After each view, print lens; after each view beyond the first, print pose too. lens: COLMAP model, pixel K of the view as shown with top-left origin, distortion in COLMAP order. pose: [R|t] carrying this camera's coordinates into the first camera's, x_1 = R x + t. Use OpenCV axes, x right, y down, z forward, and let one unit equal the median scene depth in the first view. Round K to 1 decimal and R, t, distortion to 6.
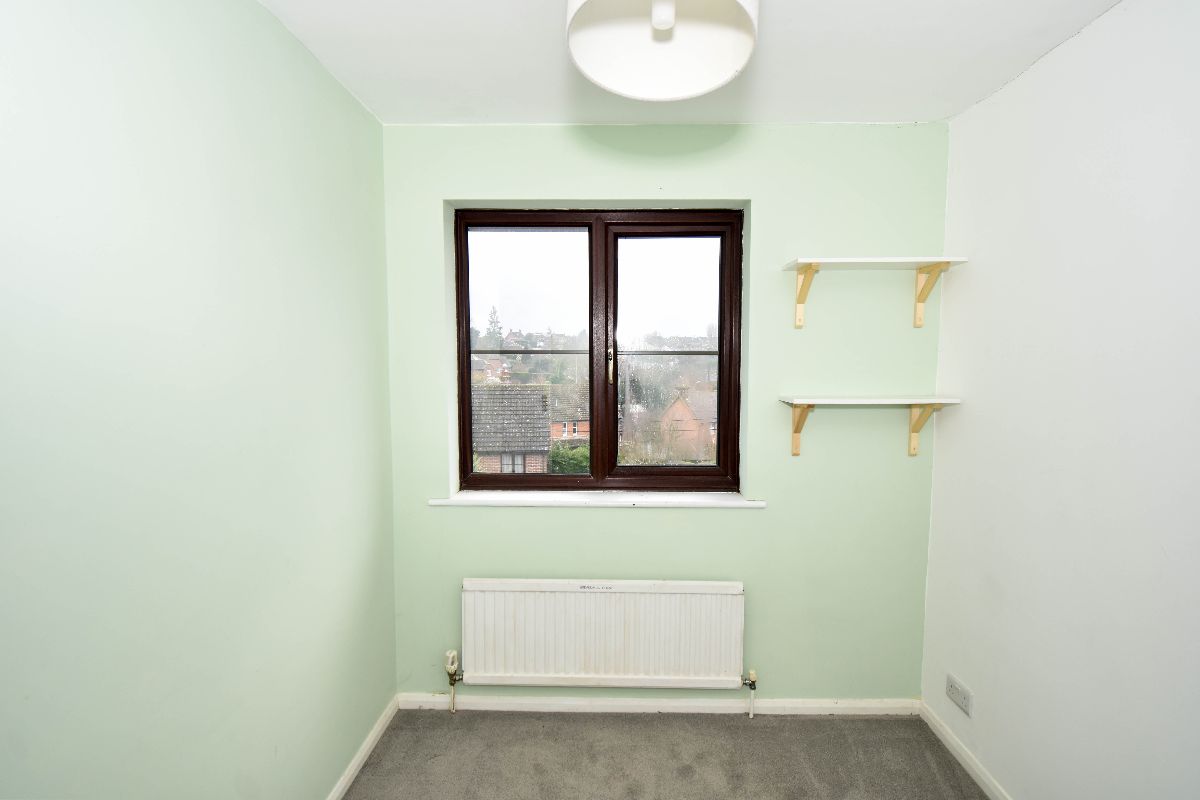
lens RADIAL K [[575.1, 0, 598.9], [0, 575.1, 411.3], [0, 0, 1]] dist [0.001334, 0.000145]
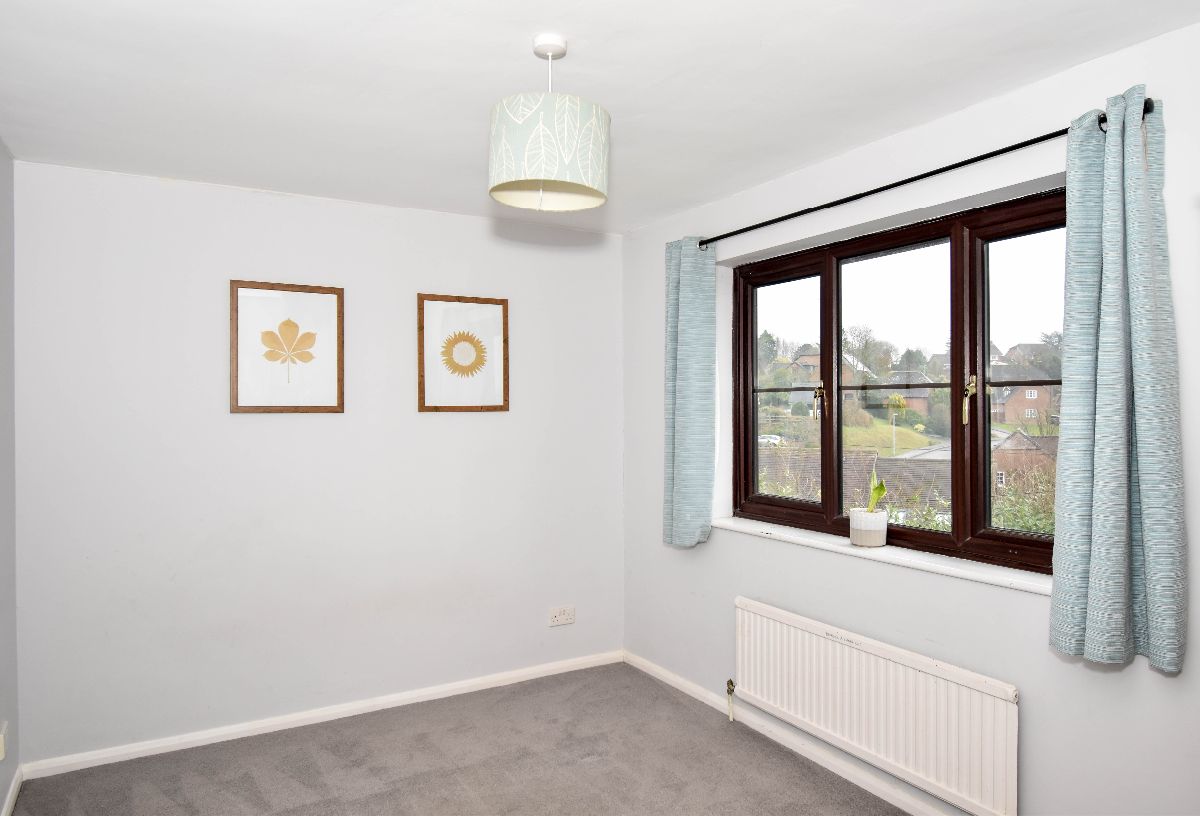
lens RADIAL K [[771.1, 0, 600.0], [0, 771.1, 408.0], [0, 0, 1]] dist [-0.000681, -0.000009]
pose [[0.517915, -0.006728, -0.855406, 0.886656], [-0.053889, 0.997726, -0.040475, 0.004940], [0.853733, 0.067060, 0.516375, -0.008179]]
